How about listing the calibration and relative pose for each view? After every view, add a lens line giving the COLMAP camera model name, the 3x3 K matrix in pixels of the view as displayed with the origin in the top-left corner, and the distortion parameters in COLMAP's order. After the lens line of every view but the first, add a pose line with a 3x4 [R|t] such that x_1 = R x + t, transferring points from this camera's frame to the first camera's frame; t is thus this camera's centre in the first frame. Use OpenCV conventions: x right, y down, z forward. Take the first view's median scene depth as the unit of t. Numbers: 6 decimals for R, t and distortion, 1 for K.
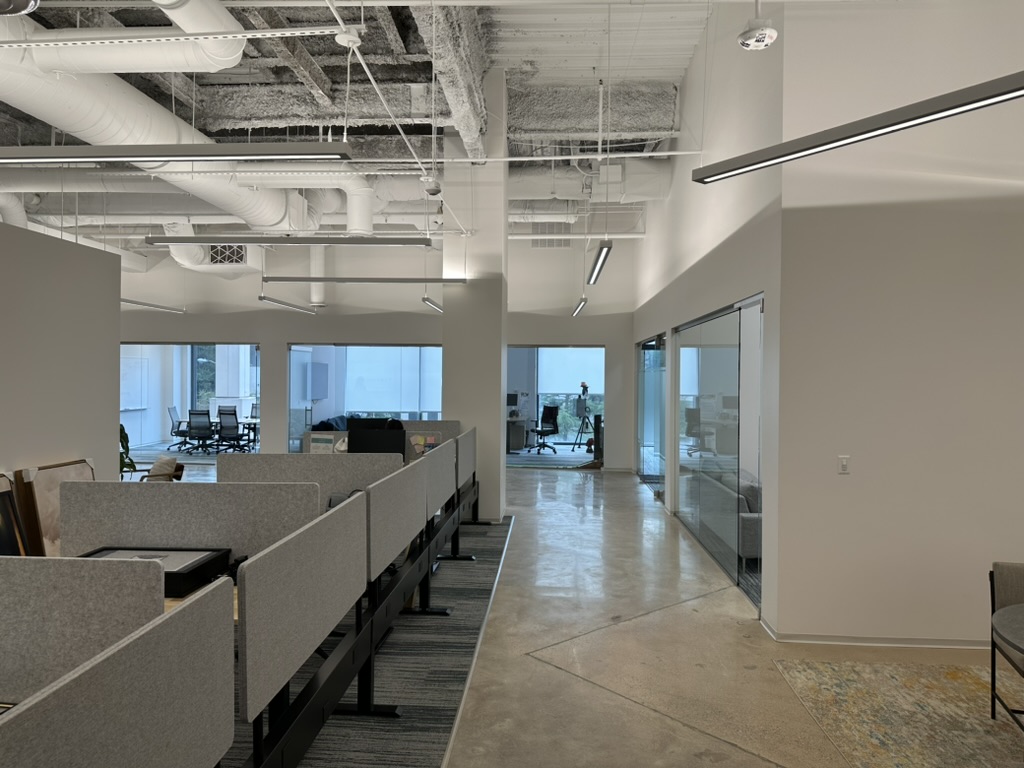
lens RADIAL K [[714.3, 0, 506.7], [0, 714.3, 386.9], [0, 0, 1]] dist [0.056542, -0.074324]
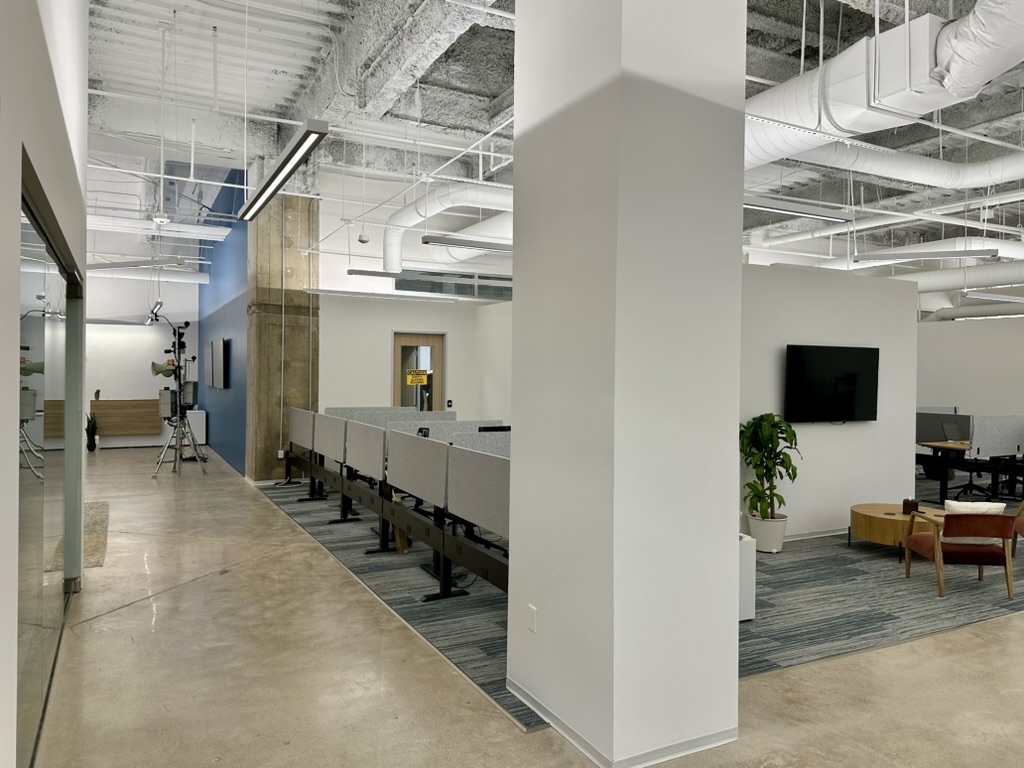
lens RADIAL K [[732.1, 0, 512.2], [0, 732.1, 375.0], [0, 0, 1]] dist [0.058801, -0.067088]
pose [[-0.854135, -0.012290, -0.519906, 0.335672], [-0.021771, 0.999689, 0.012134, -0.019532], [0.519596, 0.021683, -0.854137, 1.991969]]
